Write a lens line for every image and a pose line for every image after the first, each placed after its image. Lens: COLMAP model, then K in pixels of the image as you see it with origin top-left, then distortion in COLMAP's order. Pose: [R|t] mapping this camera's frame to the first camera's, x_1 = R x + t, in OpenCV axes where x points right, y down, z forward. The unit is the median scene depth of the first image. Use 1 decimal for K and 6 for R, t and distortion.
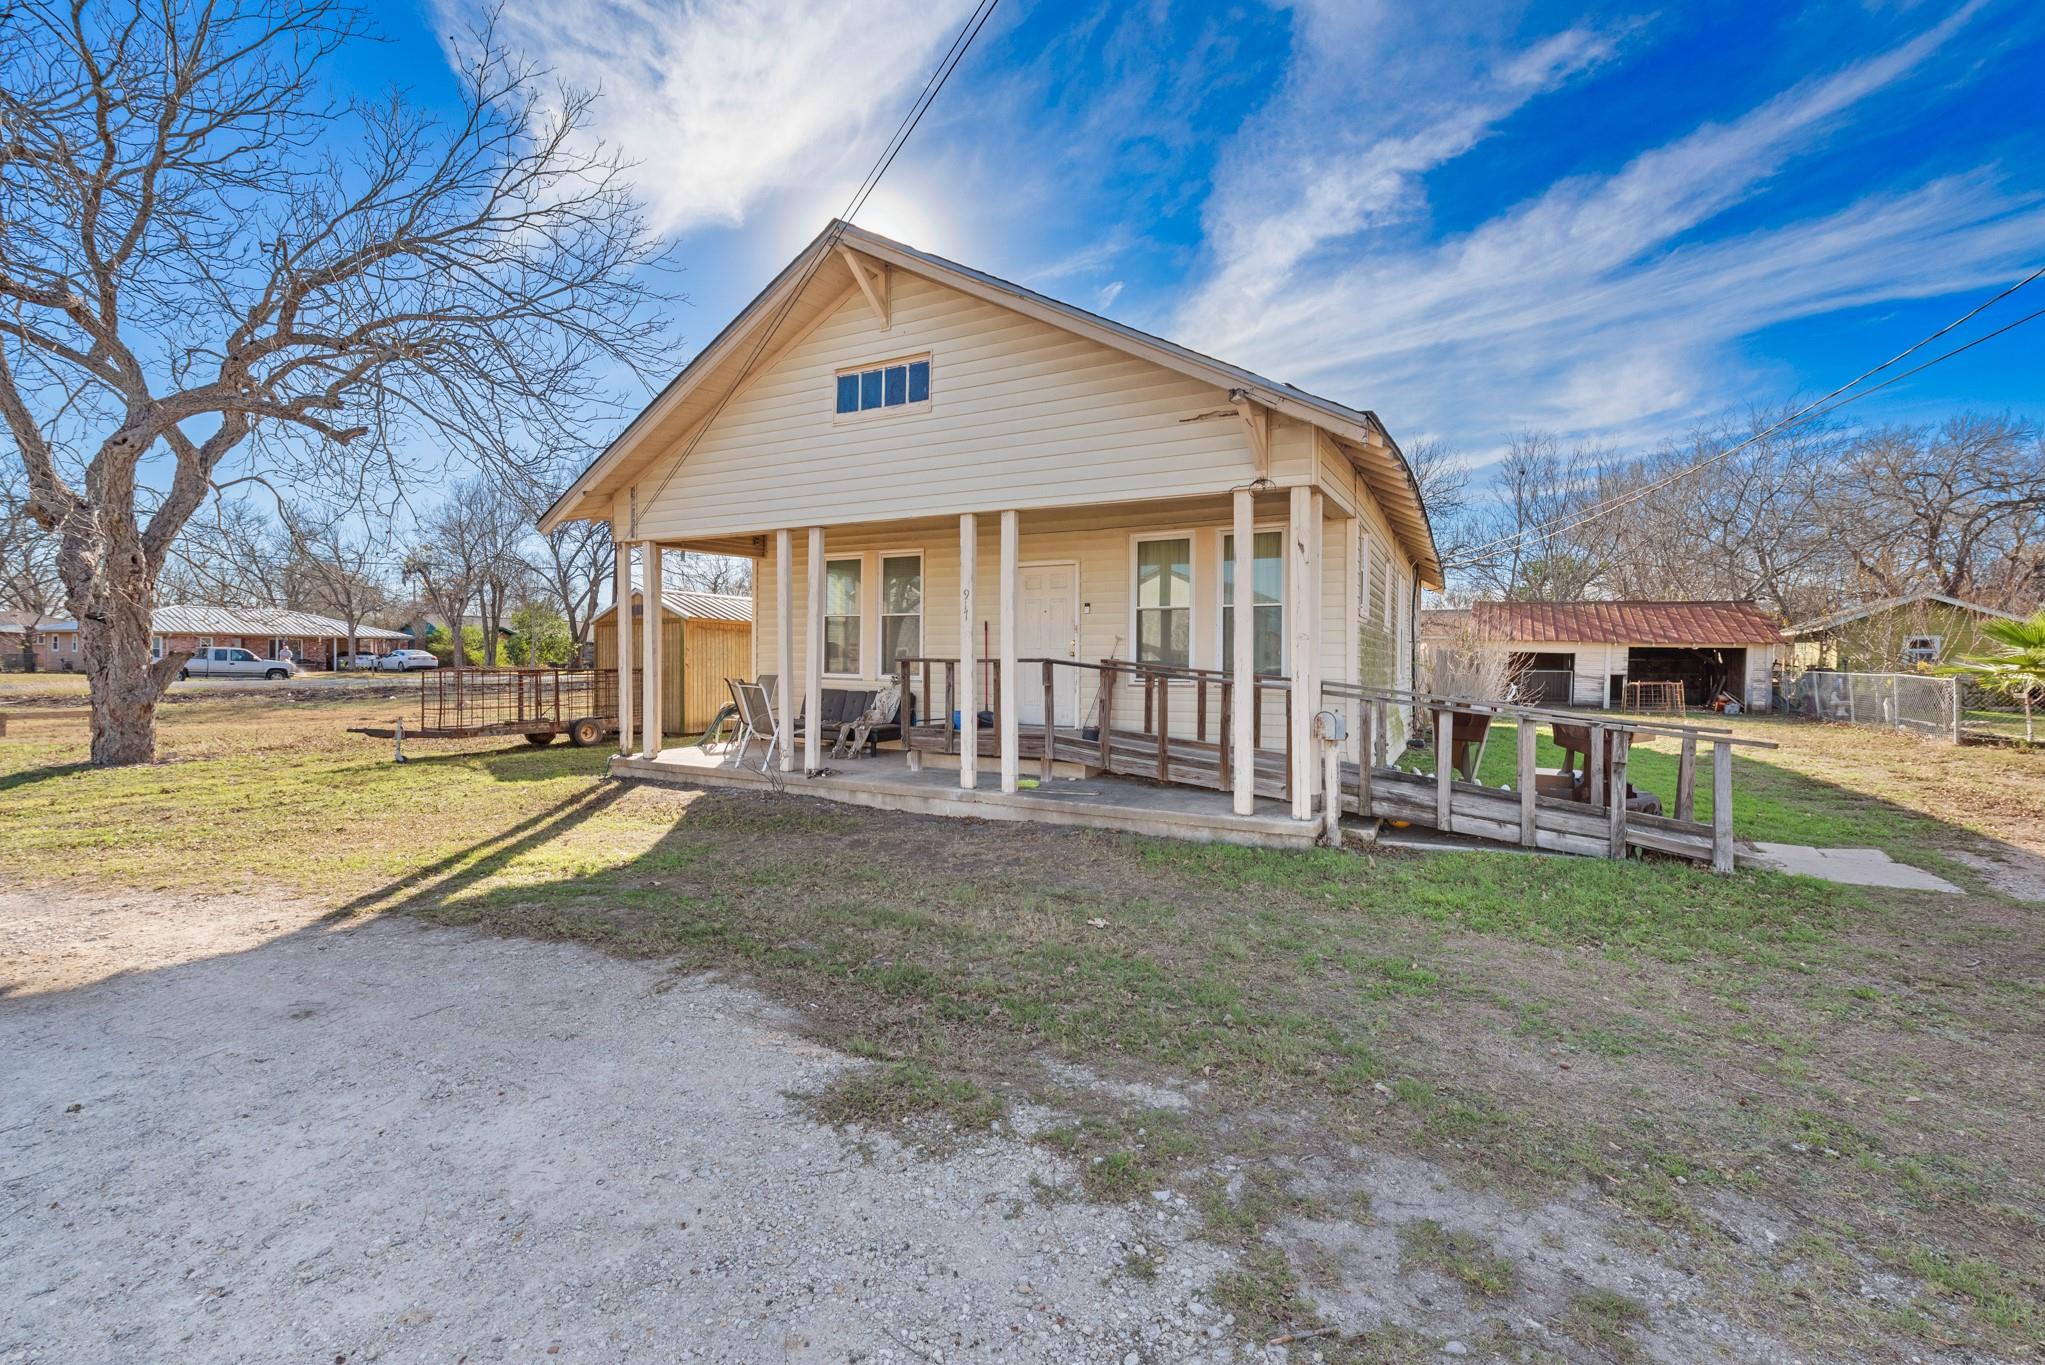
lens RADIAL K [[884.7, 0, 1015.7], [0, 884.7, 683.5], [0, 0, 1]] dist [0.001952, 0.000092]
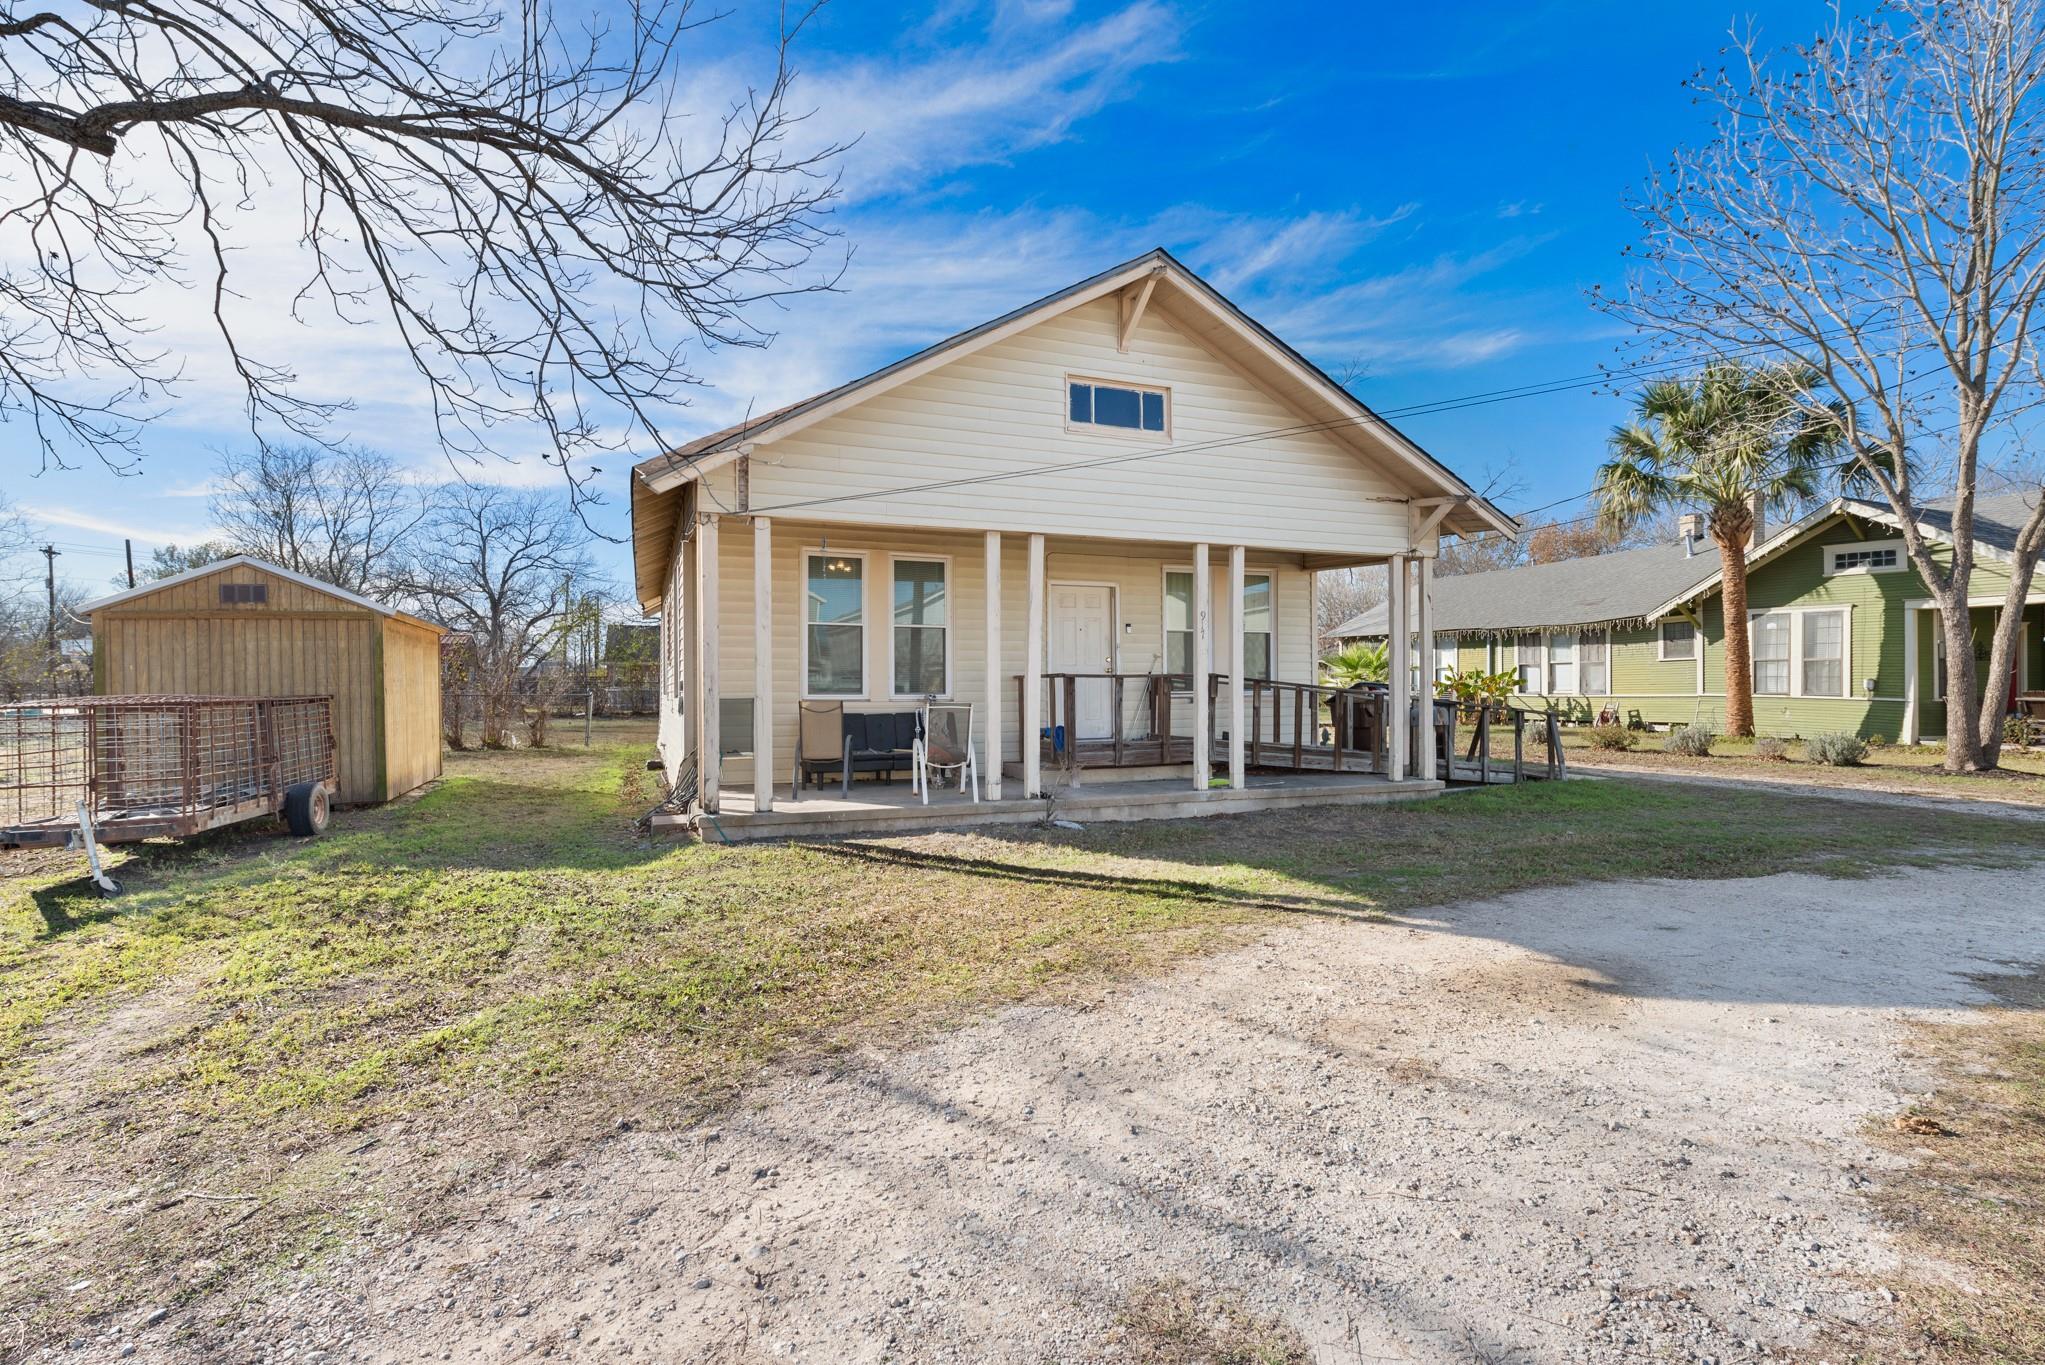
lens RADIAL K [[1009.6, 0, 1024.2], [0, 1009.6, 674.9], [0, 0, 1]] dist [0.002254, -0.000528]
pose [[0.624276, -0.001552, 0.781203, -1.025050], [0.030243, 0.999296, -0.022182, -0.003312], [-0.780619, 0.037474, 0.623883, 0.336376]]
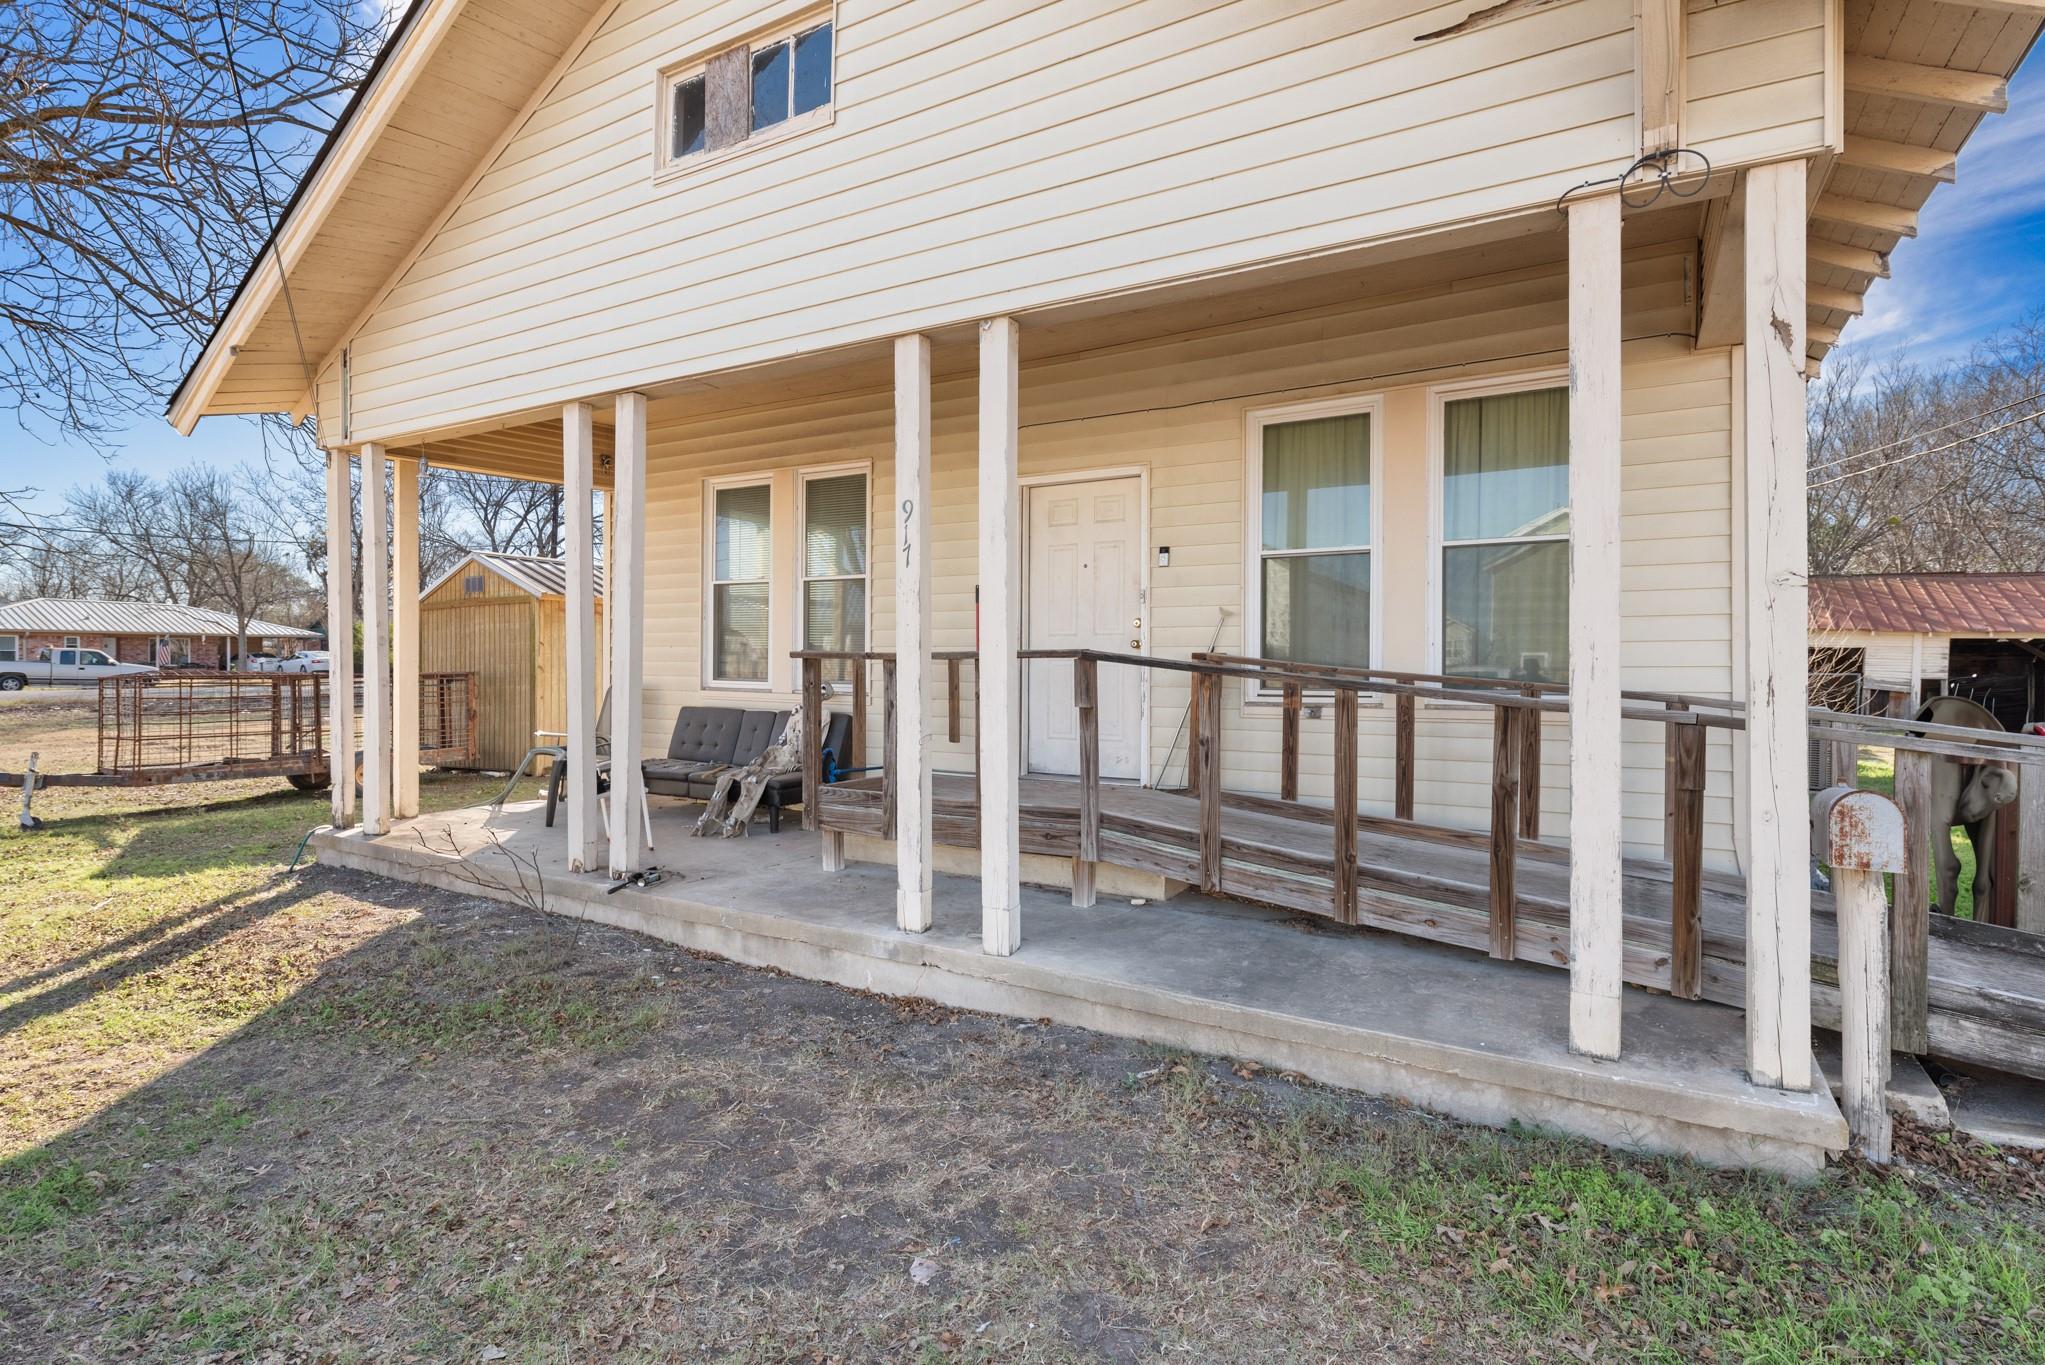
lens RADIAL K [[1009.6, 0, 1024.2], [0, 1009.6, 678.8], [0, 0, 1]] dist [0.002254, -0.000528]
pose [[0.999173, -0.002004, -0.040619, 0.022767], [0.001576, 0.999943, -0.010574, -0.006210], [0.040638, 0.010502, 0.999119, 0.414481]]
